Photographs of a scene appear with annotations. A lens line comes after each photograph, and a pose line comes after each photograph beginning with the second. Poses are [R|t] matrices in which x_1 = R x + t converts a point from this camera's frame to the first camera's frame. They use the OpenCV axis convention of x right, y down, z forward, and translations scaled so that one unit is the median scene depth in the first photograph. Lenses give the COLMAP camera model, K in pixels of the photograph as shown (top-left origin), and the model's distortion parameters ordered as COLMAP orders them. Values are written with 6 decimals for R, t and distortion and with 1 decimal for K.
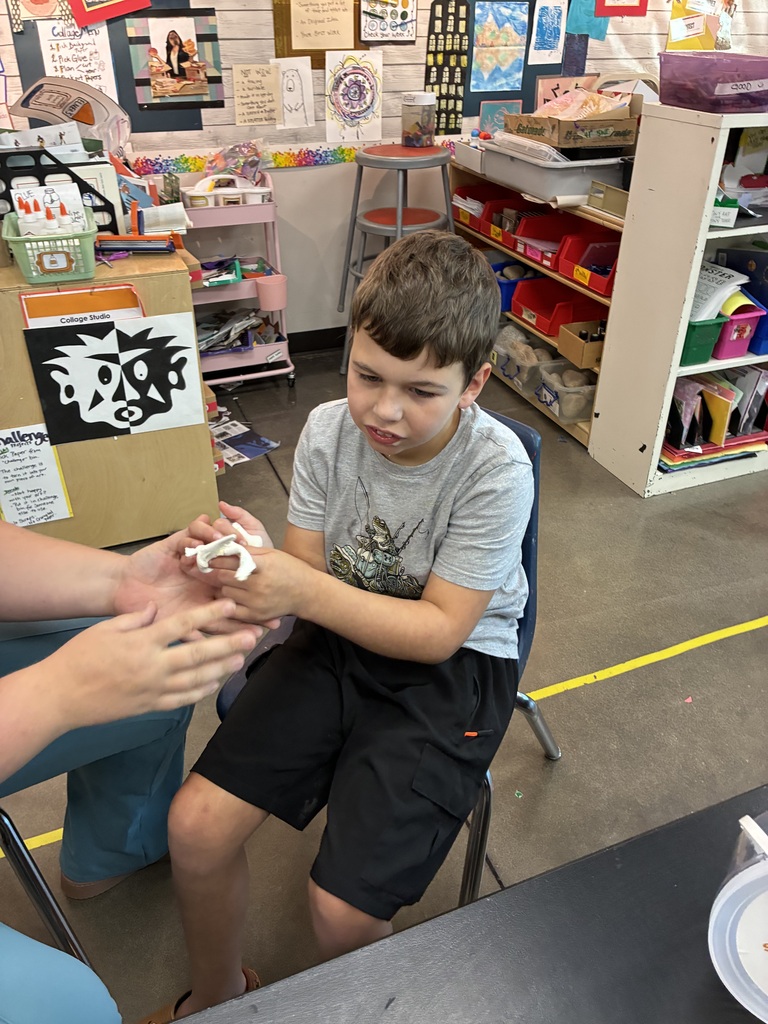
lens RADIAL K [[775.8, 0, 343.7], [0, 775.8, 511.2], [0, 0, 1]] dist [0.008812, -0.061696]
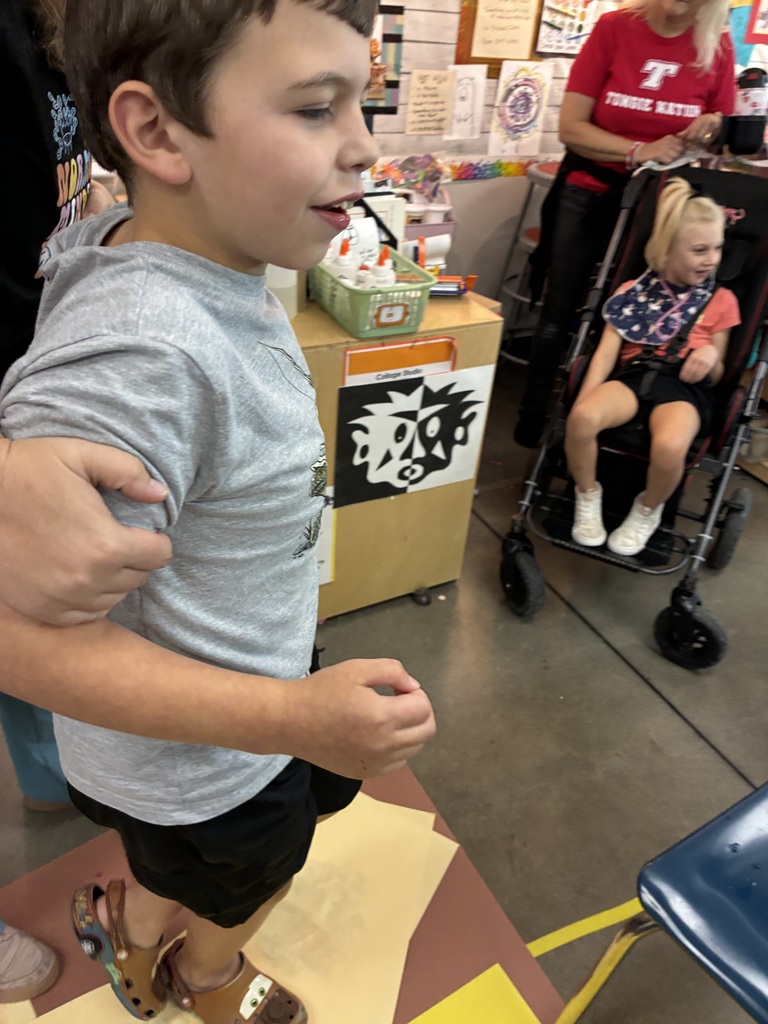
lens RADIAL K [[775.8, 0, 343.7], [0, 775.8, 511.2], [0, 0, 1]] dist [0.008812, -0.061696]
pose [[0.992772, -0.002979, 0.119978, -0.342448], [-0.001167, 0.999405, 0.034475, -0.081823], [-0.120009, -0.034365, 0.992178, 0.074442]]
